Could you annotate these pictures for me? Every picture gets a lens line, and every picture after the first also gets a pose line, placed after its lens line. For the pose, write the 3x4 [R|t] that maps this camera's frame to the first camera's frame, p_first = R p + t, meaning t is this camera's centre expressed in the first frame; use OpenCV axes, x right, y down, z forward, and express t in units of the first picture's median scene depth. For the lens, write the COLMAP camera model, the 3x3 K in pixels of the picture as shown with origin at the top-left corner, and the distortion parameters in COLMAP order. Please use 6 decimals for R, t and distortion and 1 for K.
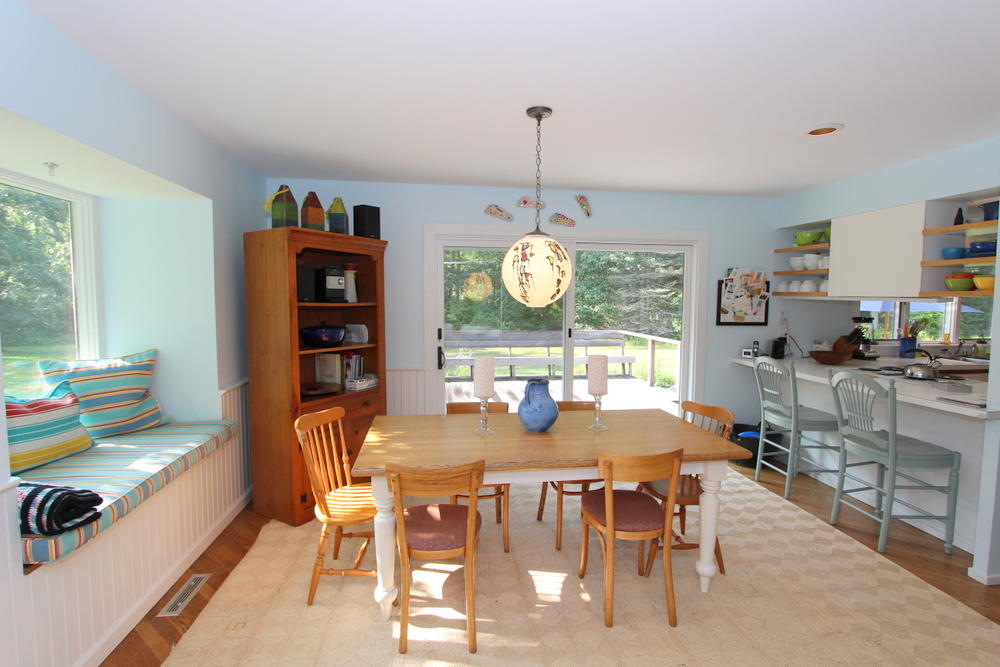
lens RADIAL K [[477.0, 0, 502.5], [0, 477.0, 331.2], [0, 0, 1]] dist [-0.001626, -0.000021]
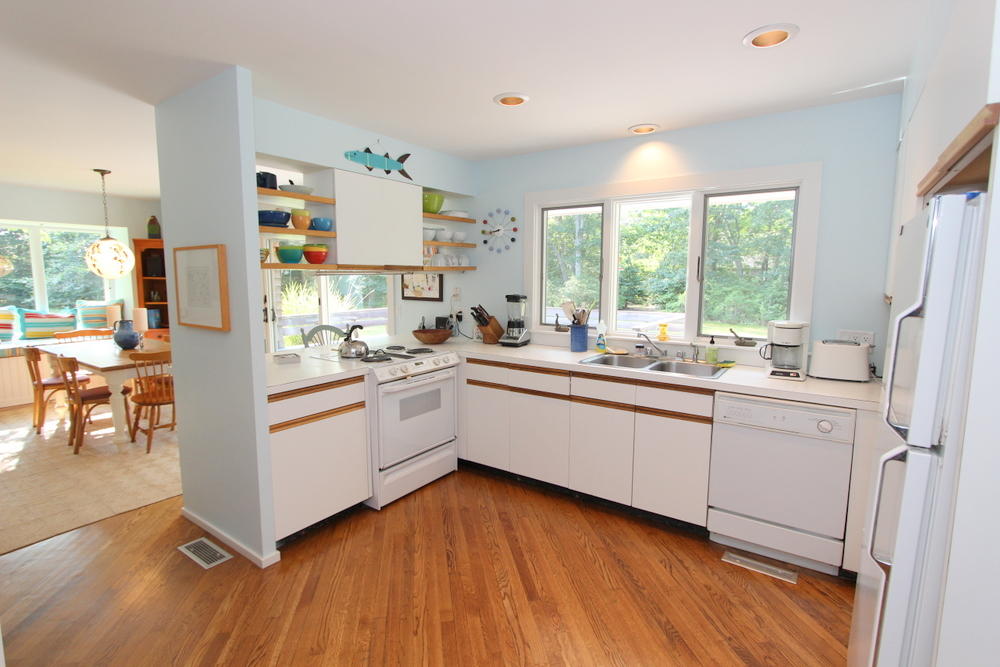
lens RADIAL K [[477.0, 0, 498.1], [0, 477.0, 338.4], [0, 0, 1]] dist [-0.001626, -0.000021]
pose [[0.716682, 0.084628, -0.692247, 1.308742], [-0.048406, 0.996253, 0.071678, -0.012911], [0.695719, -0.017861, 0.718092, 0.408960]]
